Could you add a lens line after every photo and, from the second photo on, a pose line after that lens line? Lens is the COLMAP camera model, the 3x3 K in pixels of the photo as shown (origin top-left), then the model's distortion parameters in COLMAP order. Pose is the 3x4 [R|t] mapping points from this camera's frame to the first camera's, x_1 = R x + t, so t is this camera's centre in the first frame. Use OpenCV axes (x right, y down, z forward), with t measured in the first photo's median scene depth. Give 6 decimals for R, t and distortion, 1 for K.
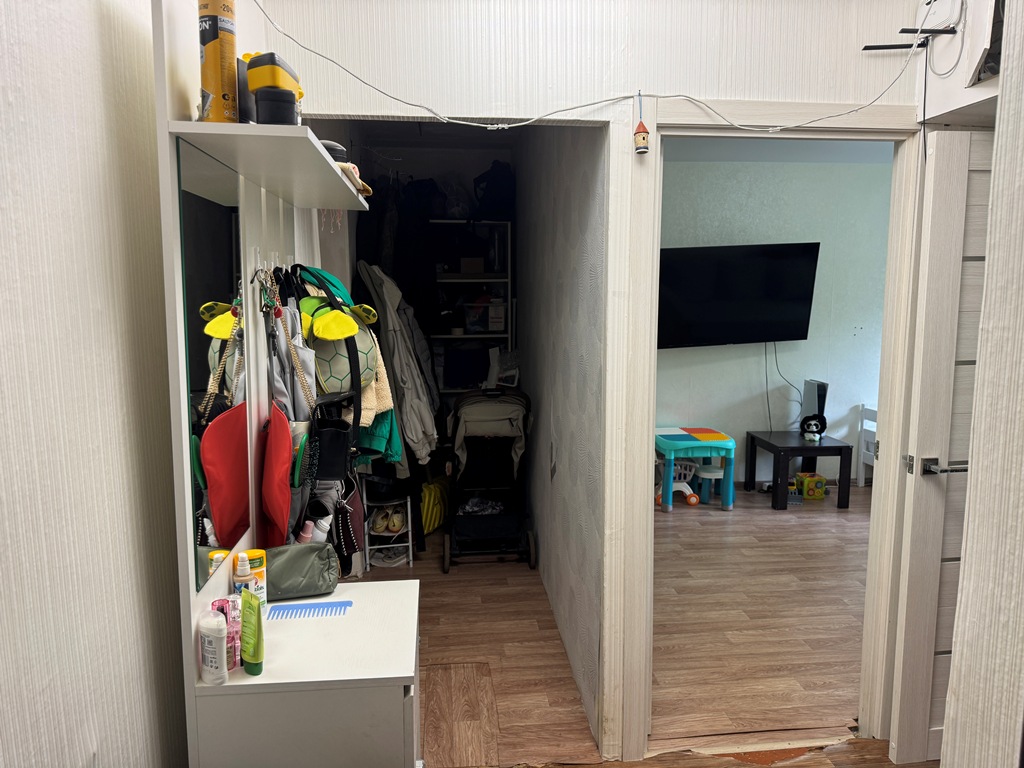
lens RADIAL K [[716.5, 0, 509.5], [0, 716.5, 375.2], [0, 0, 1]] dist [0.069187, -0.087816]
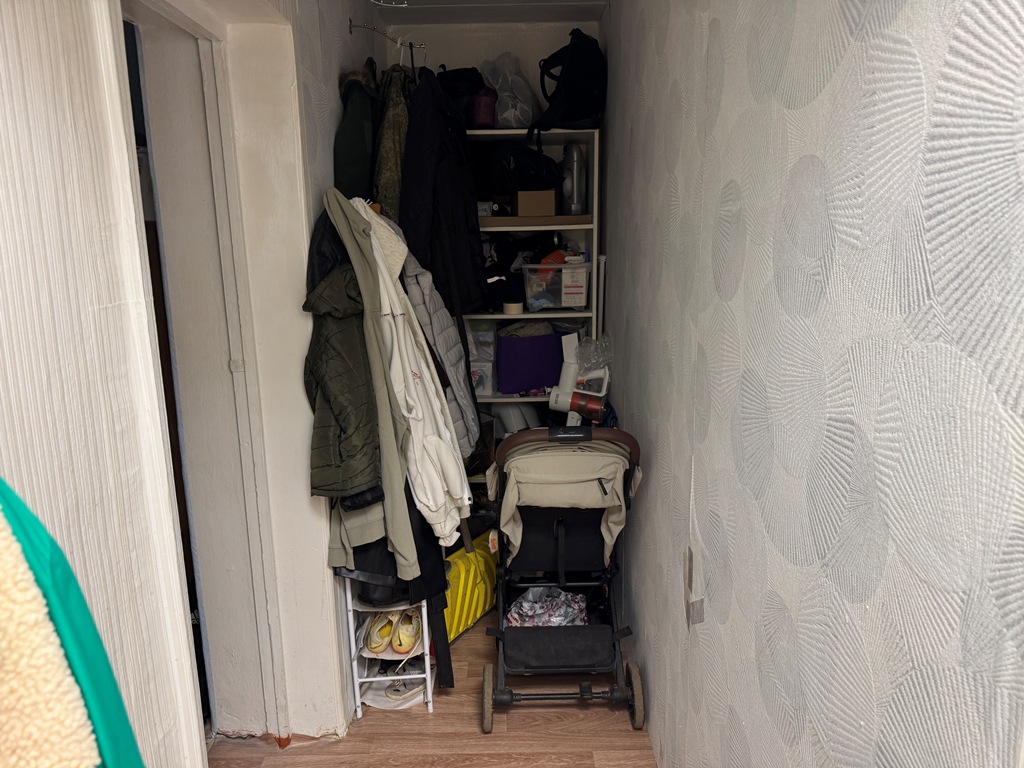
lens RADIAL K [[716.5, 0, 508.9], [0, 716.5, 386.7], [0, 0, 1]] dist [0.069187, -0.087816]
pose [[0.994687, 0.005549, -0.102796, -0.011747], [0.001561, 0.997618, 0.068960, -0.042851], [0.102934, -0.068754, 0.992309, 0.427491]]
